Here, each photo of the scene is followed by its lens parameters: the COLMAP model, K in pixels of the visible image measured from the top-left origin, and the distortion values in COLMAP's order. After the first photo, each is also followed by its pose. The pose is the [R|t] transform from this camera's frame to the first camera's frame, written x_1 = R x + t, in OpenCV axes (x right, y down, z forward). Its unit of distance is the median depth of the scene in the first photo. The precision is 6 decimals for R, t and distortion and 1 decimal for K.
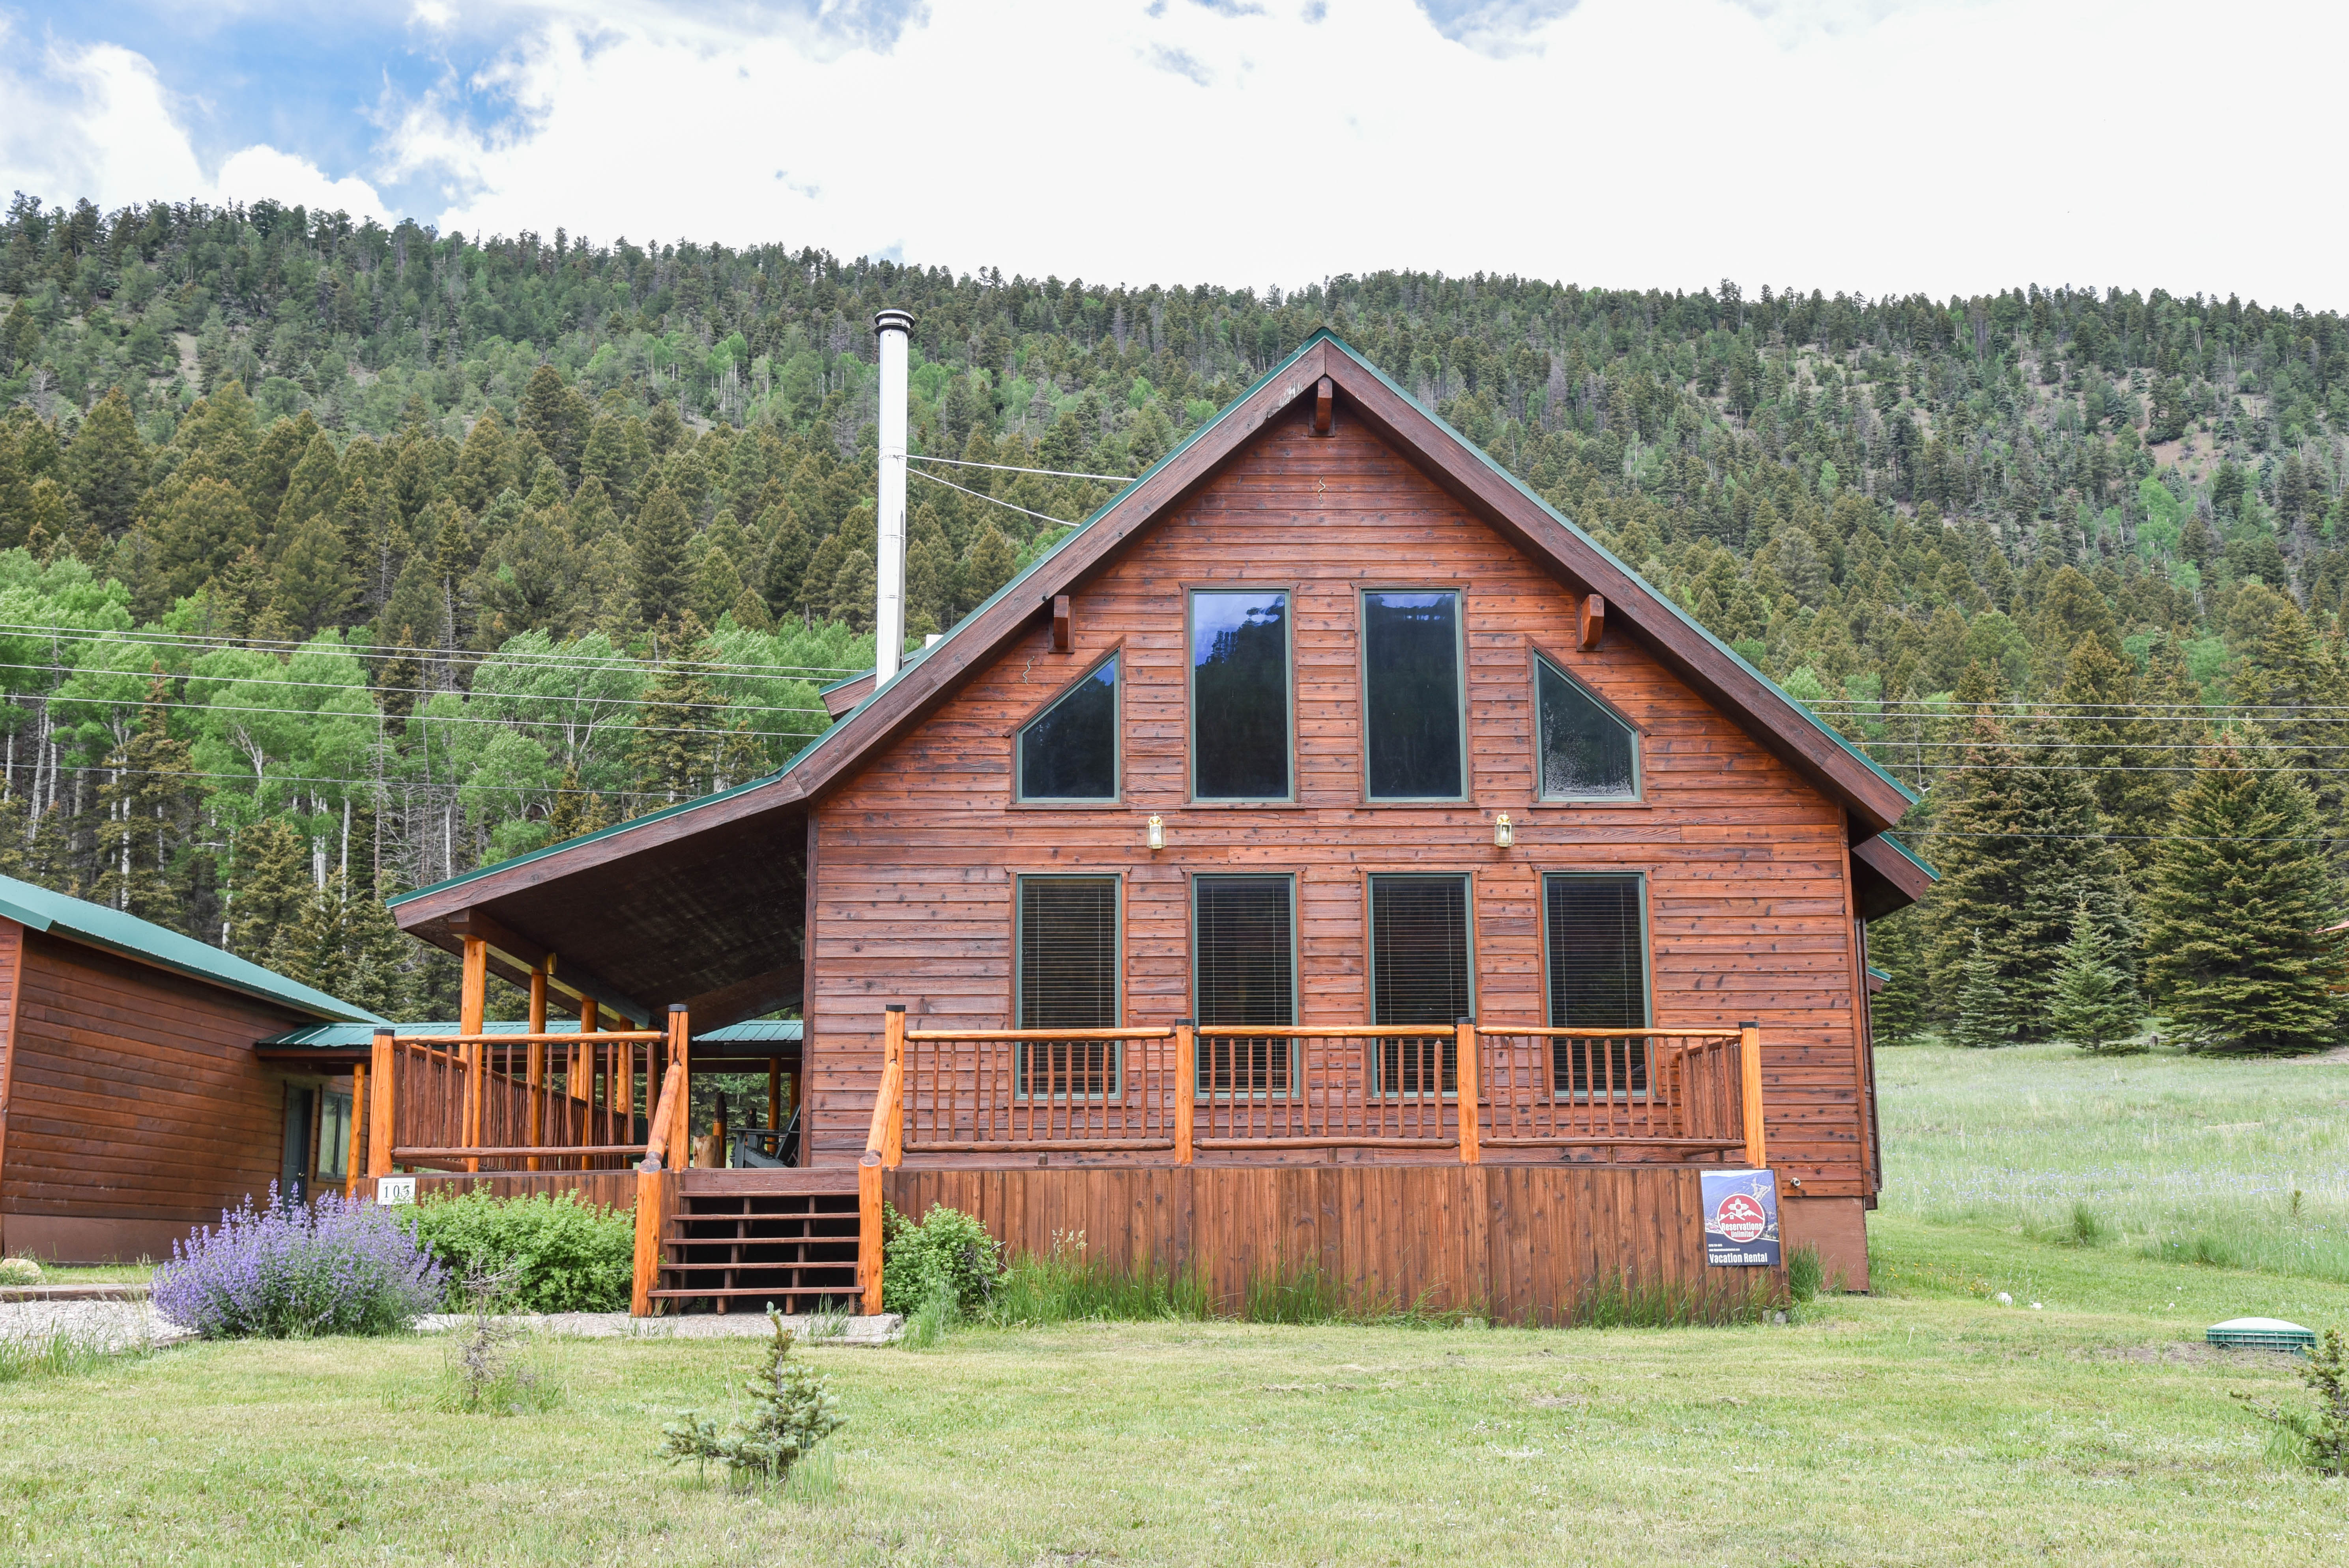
lens RADIAL K [[2389.5, 0, 1174.5], [0, 2389.5, 784.0], [0, 0, 1]] dist [0.028210, 0.200022]
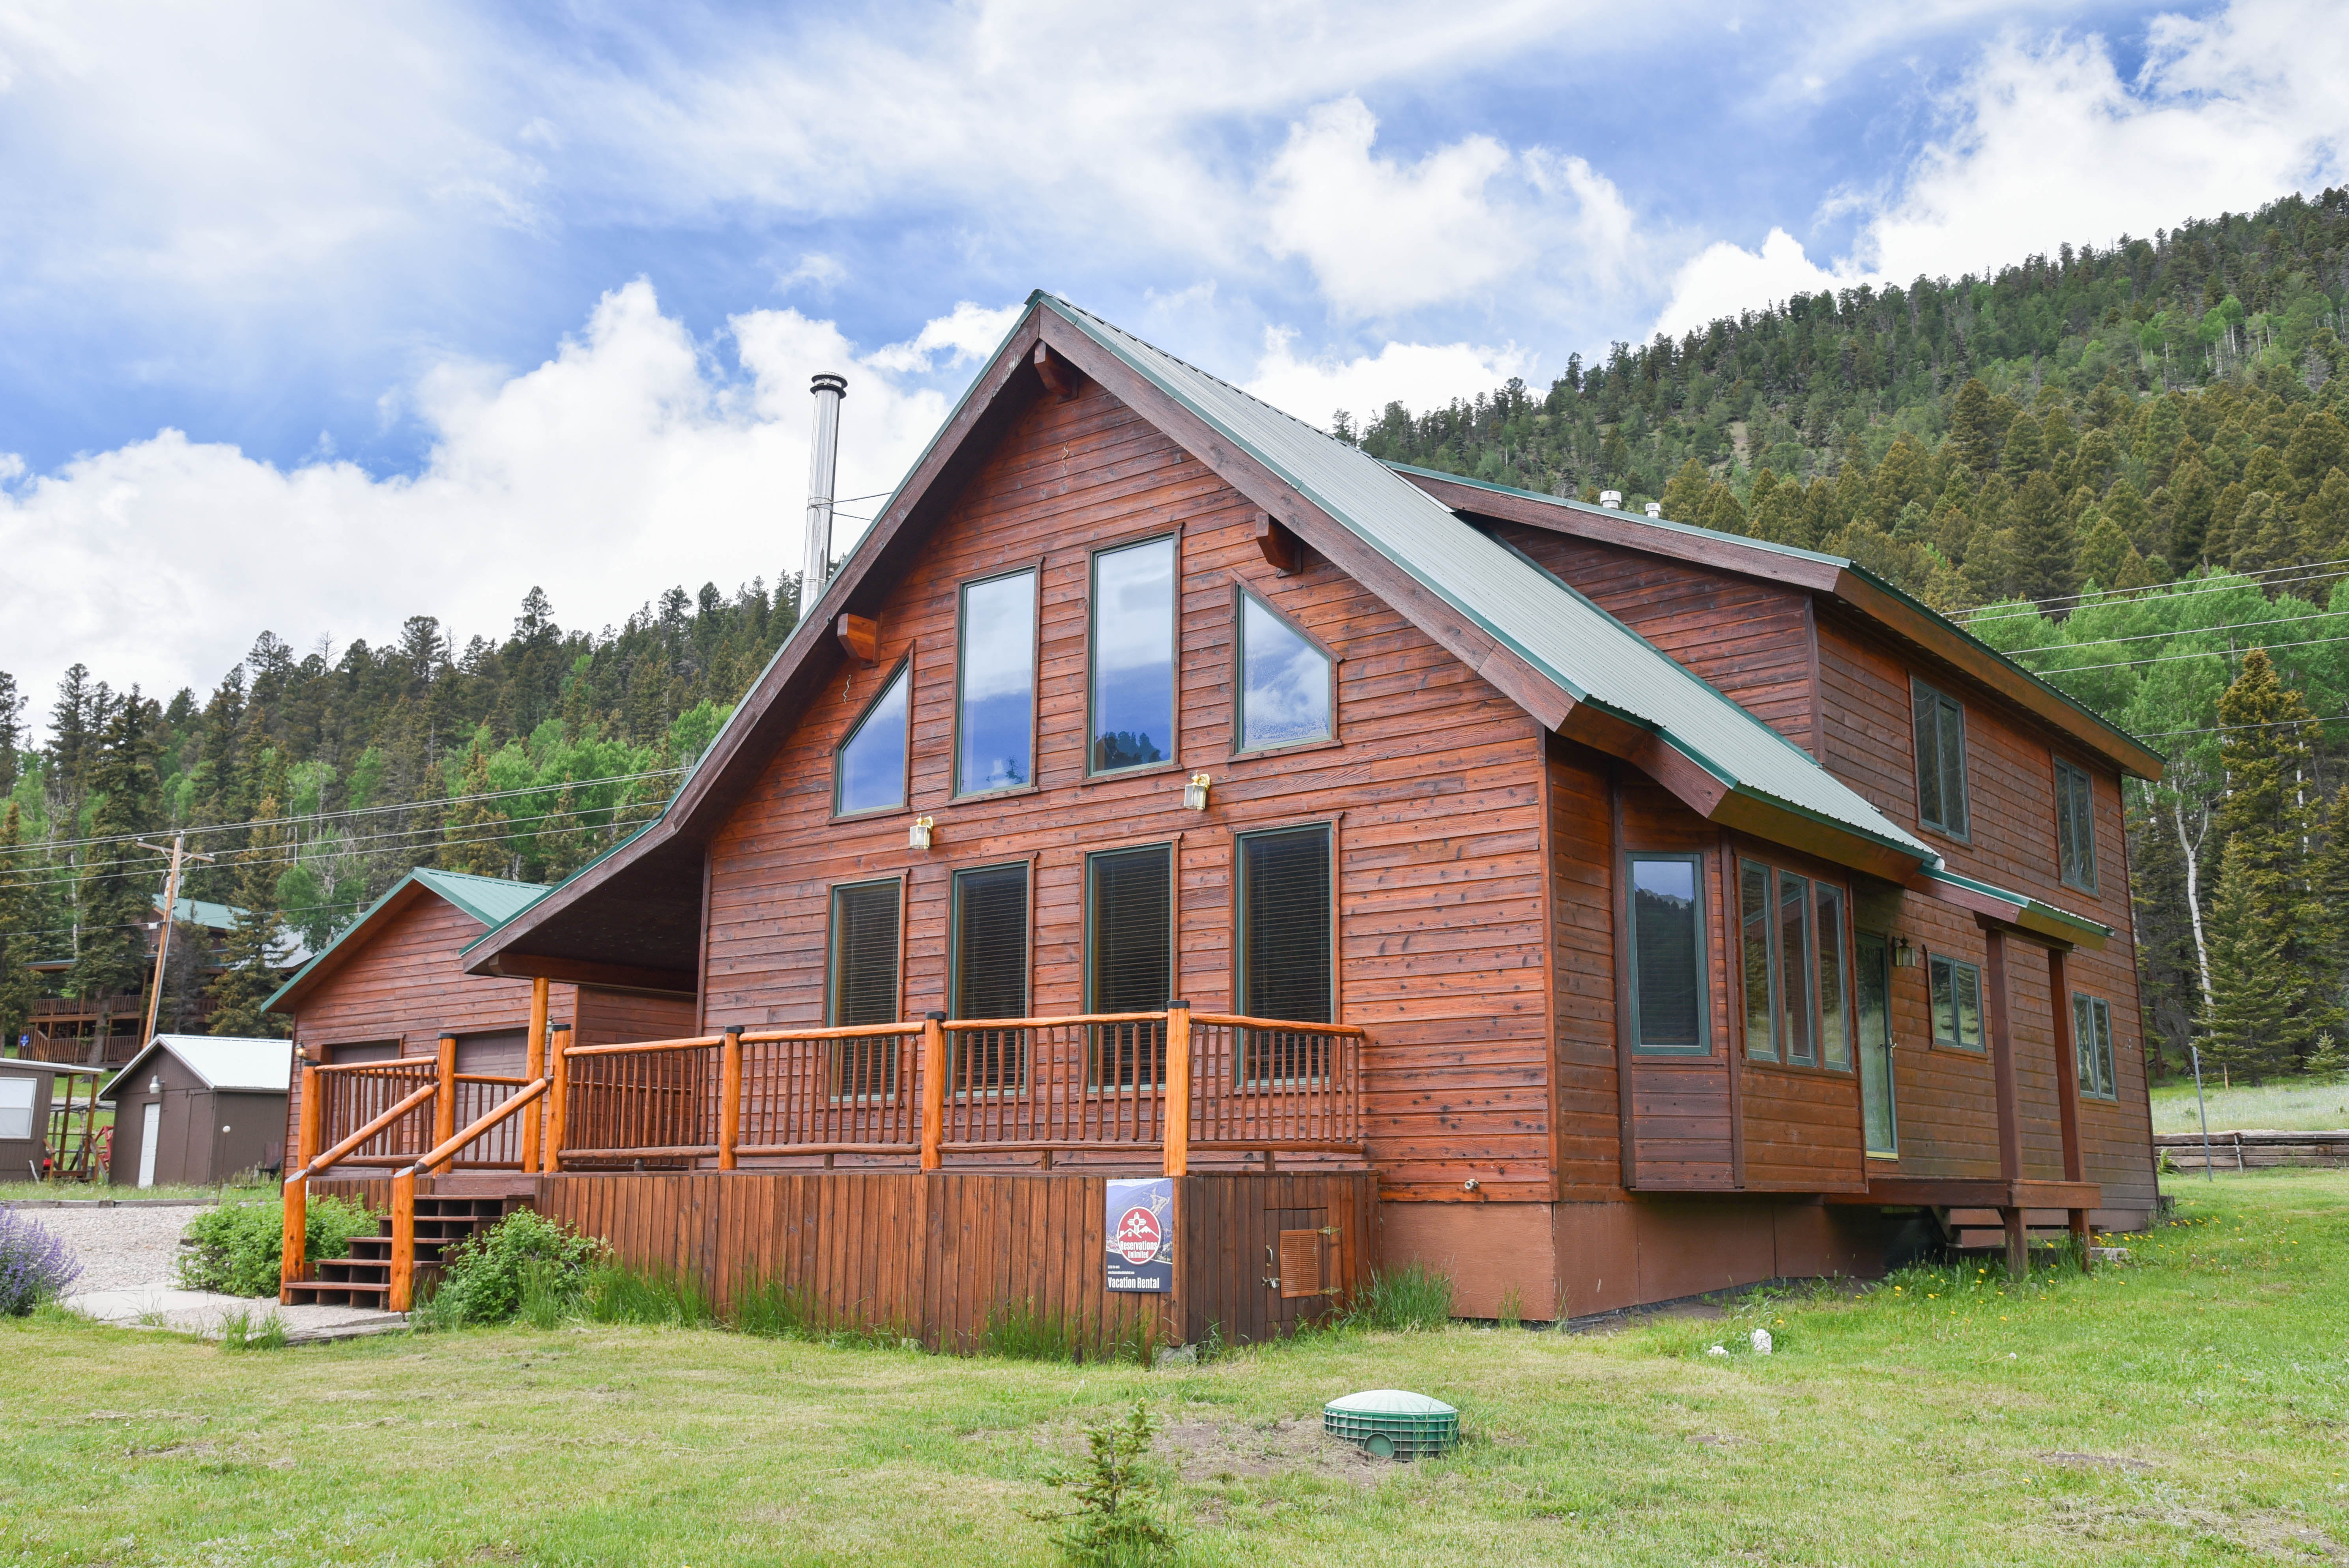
lens RADIAL K [[2104.7, 0, 1185.7], [0, 2104.7, 782.3], [0, 0, 1]] dist [-0.012685, 0.107967]
pose [[0.766568, -0.114523, -0.631869, 0.379435], [0.115358, 0.992521, -0.039939, 0.028082], [0.631717, -0.042275, 0.774046, 0.230054]]
